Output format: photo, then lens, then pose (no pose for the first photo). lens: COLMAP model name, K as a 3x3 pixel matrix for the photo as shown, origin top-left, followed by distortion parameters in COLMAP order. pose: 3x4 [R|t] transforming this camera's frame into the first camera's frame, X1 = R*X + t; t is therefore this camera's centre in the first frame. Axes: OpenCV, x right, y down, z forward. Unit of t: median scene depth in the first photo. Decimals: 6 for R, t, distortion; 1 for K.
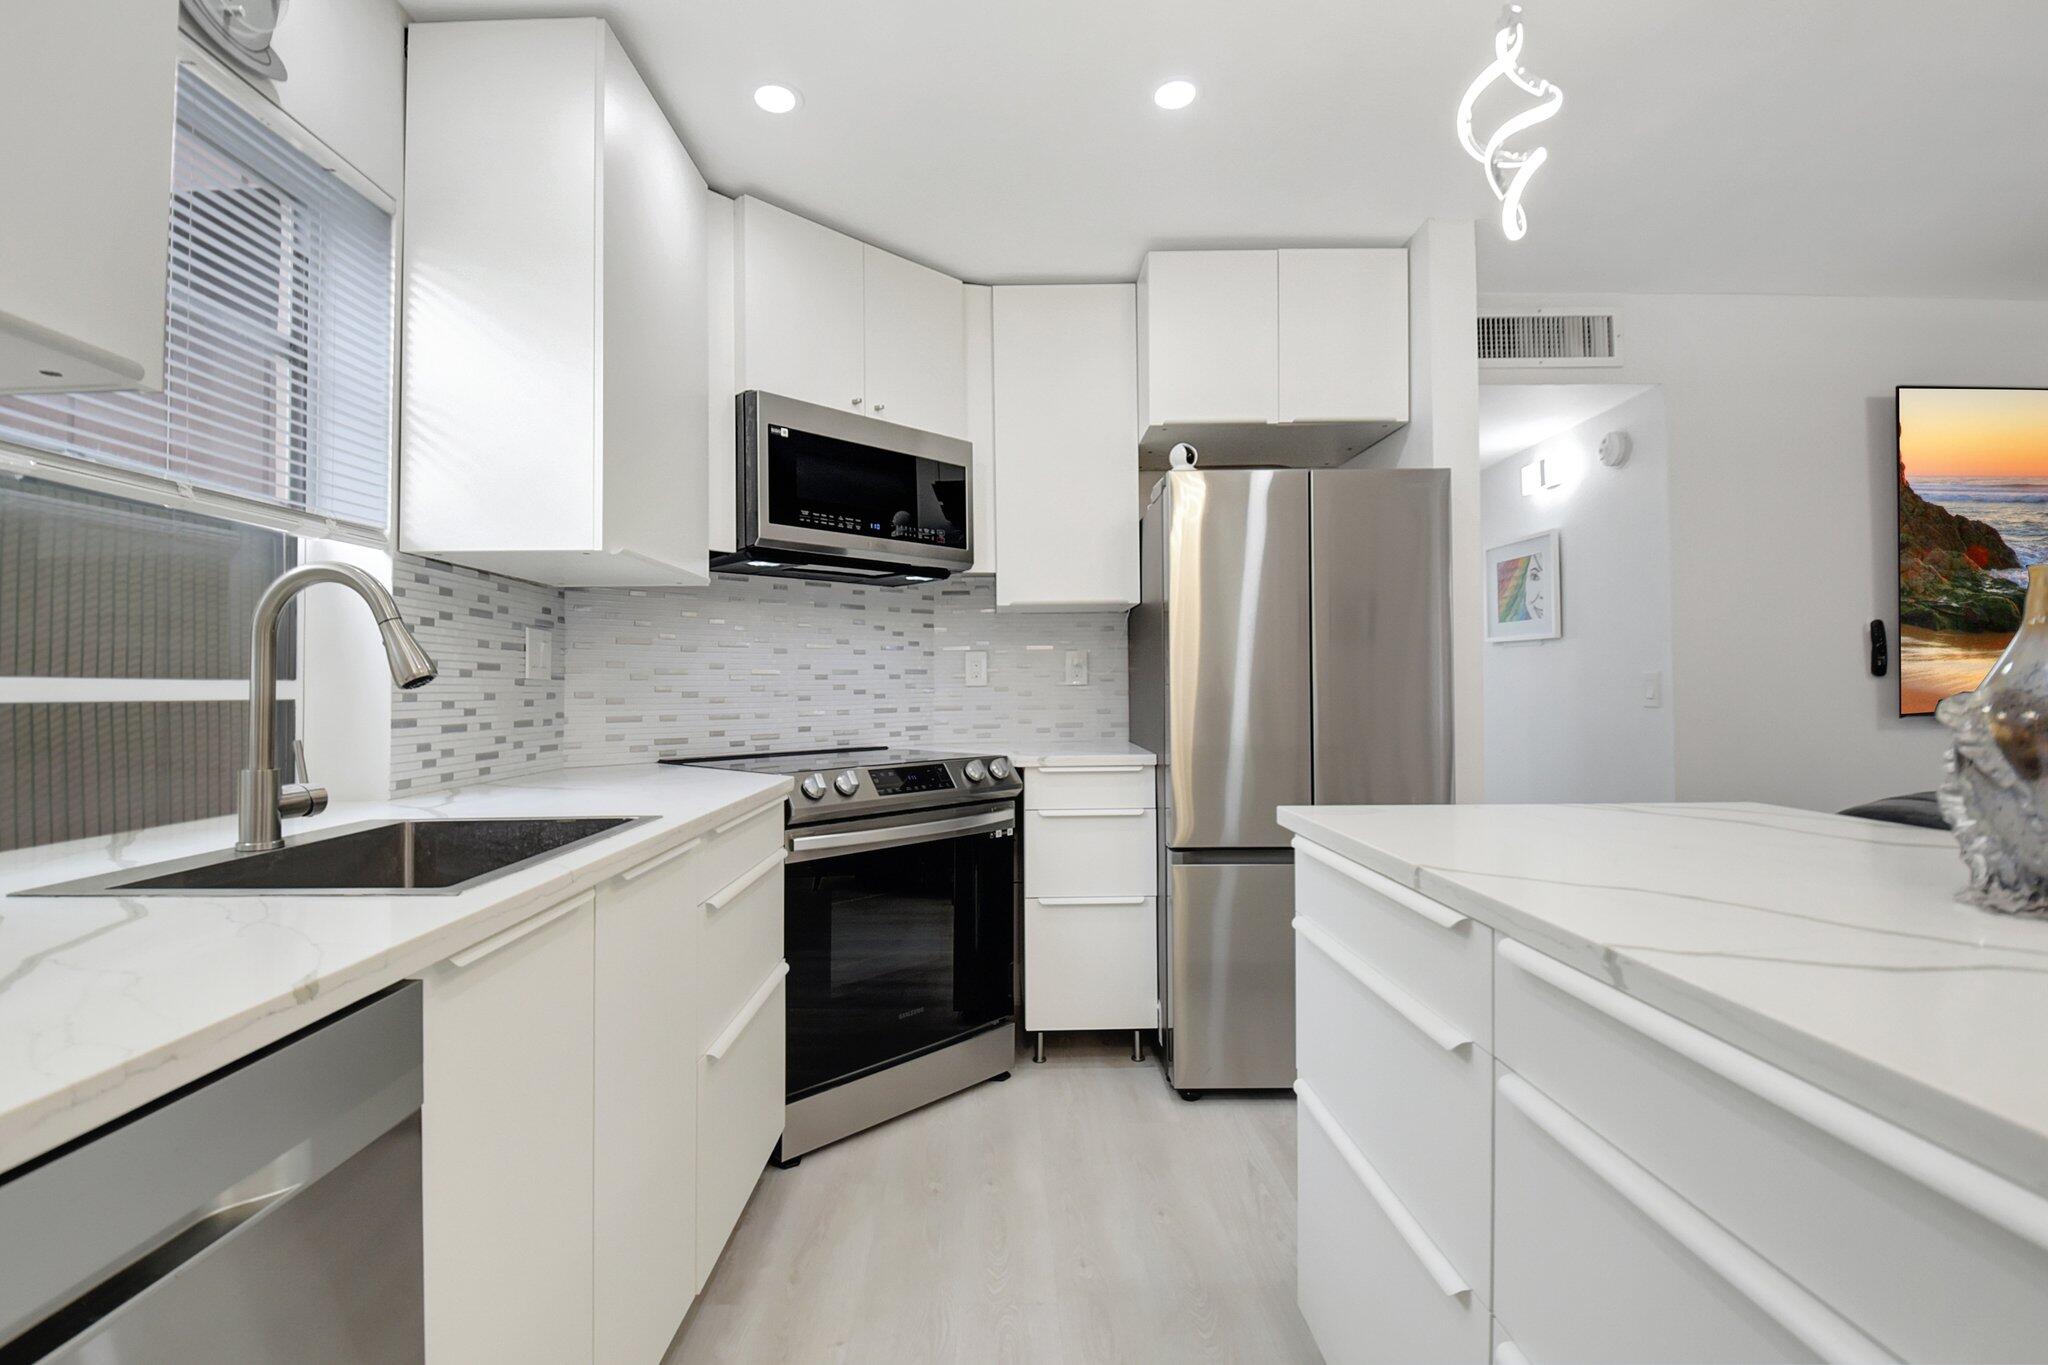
lens RADIAL K [[943.5, 0, 1023.9], [0, 943.5, 675.0], [0, 0, 1]] dist [0.024433, -0.037817]
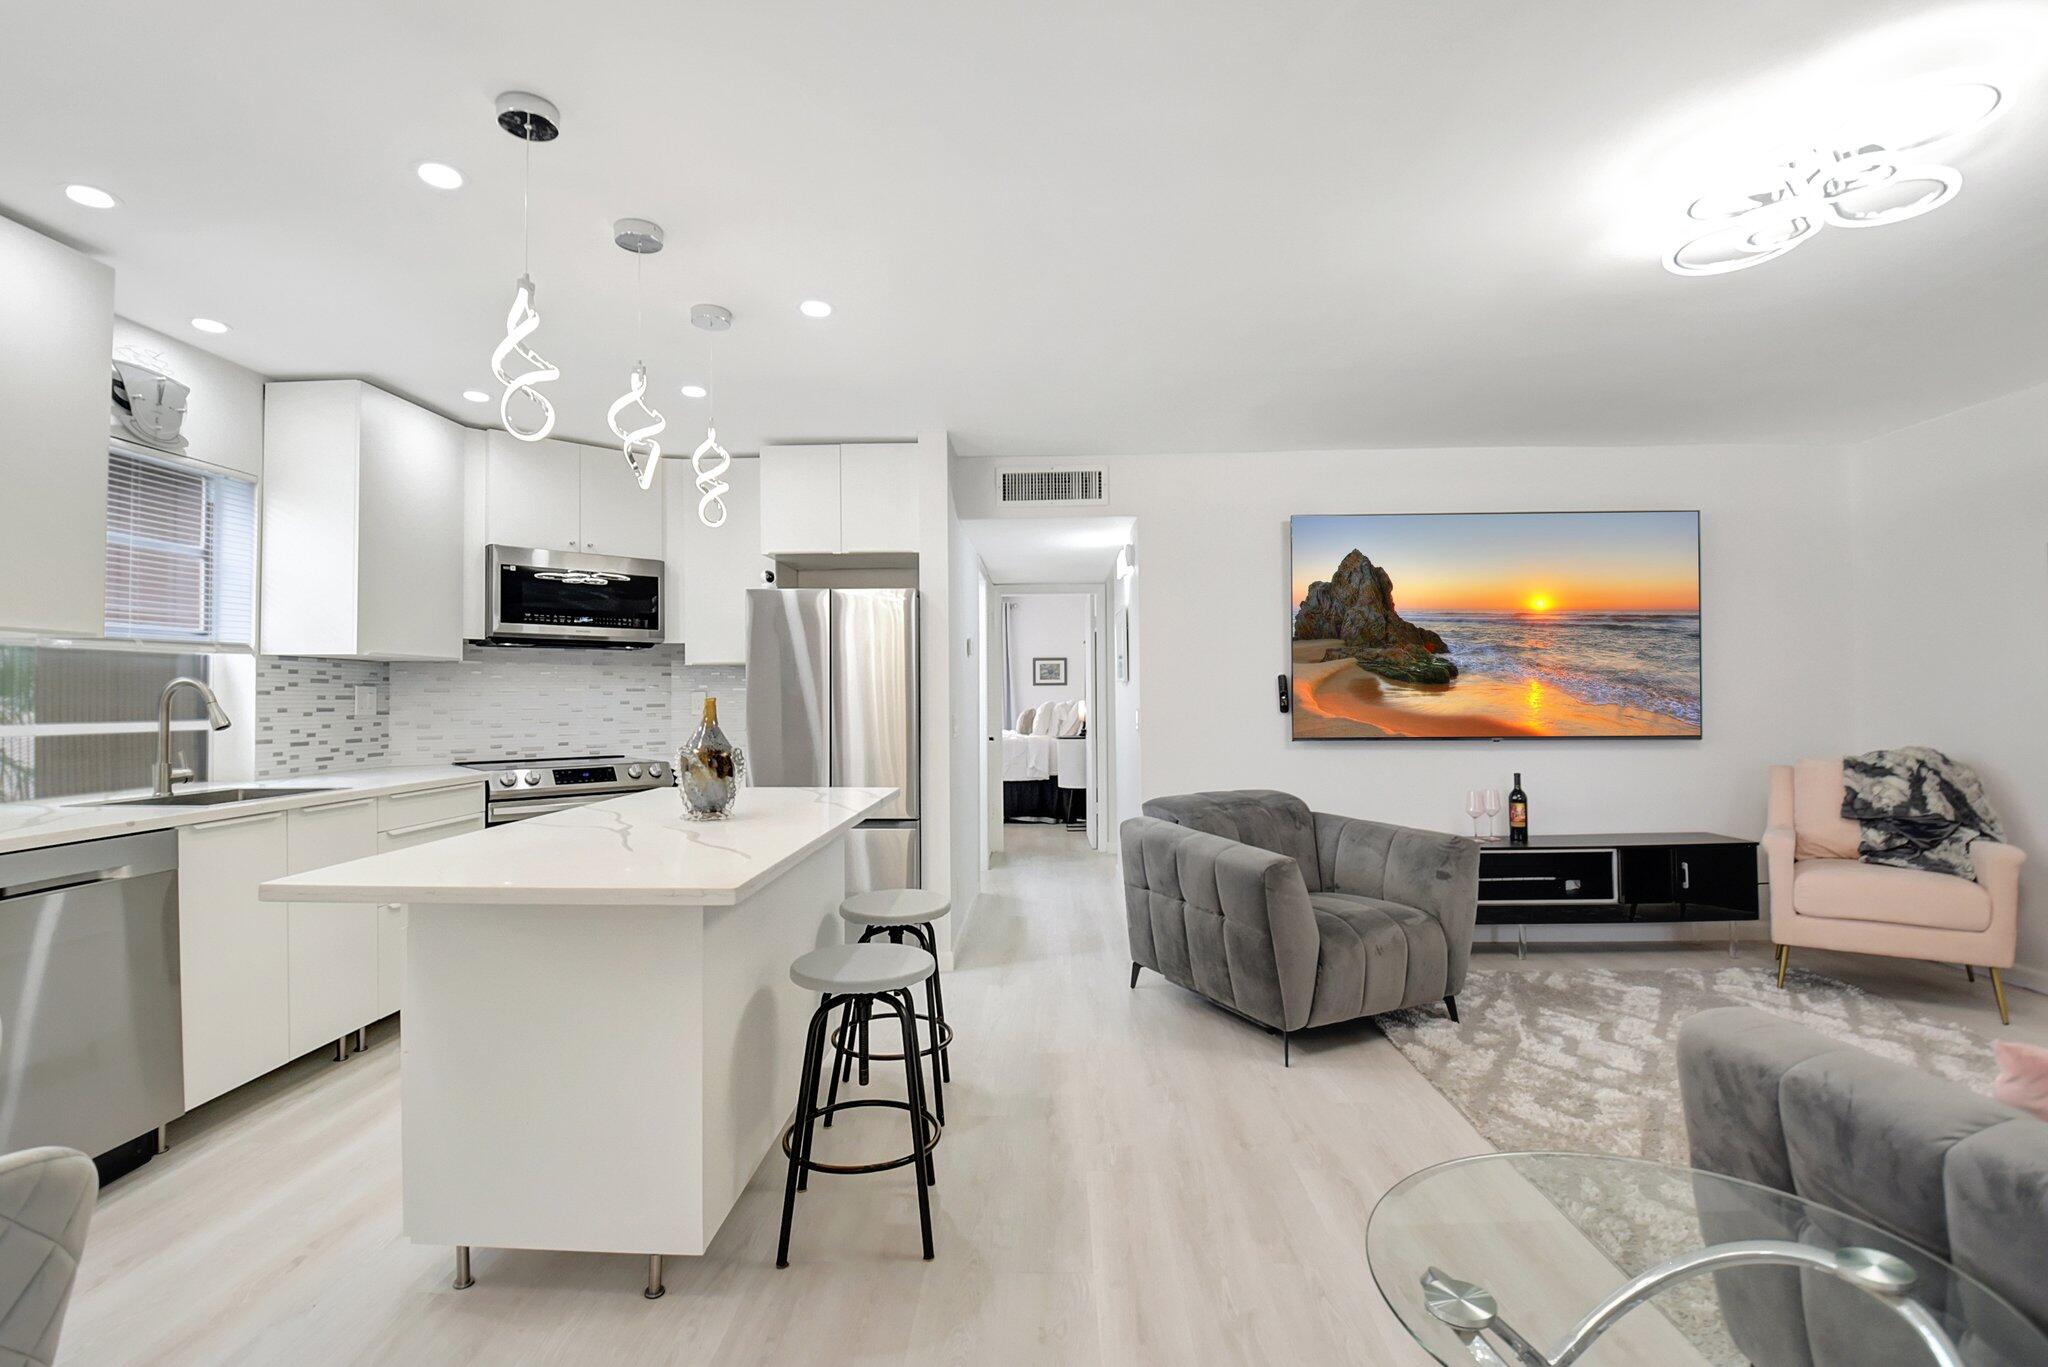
lens RADIAL K [[922.9, 0, 1014.8], [0, 922.9, 685.3], [0, 0, 1]] dist [-0.002000, -0.016452]
pose [[0.999052, 0.004810, -0.043270, 0.662279], [-0.004789, 0.999988, 0.000608, -0.050301], [0.043273, -0.000400, 0.999063, -0.556449]]
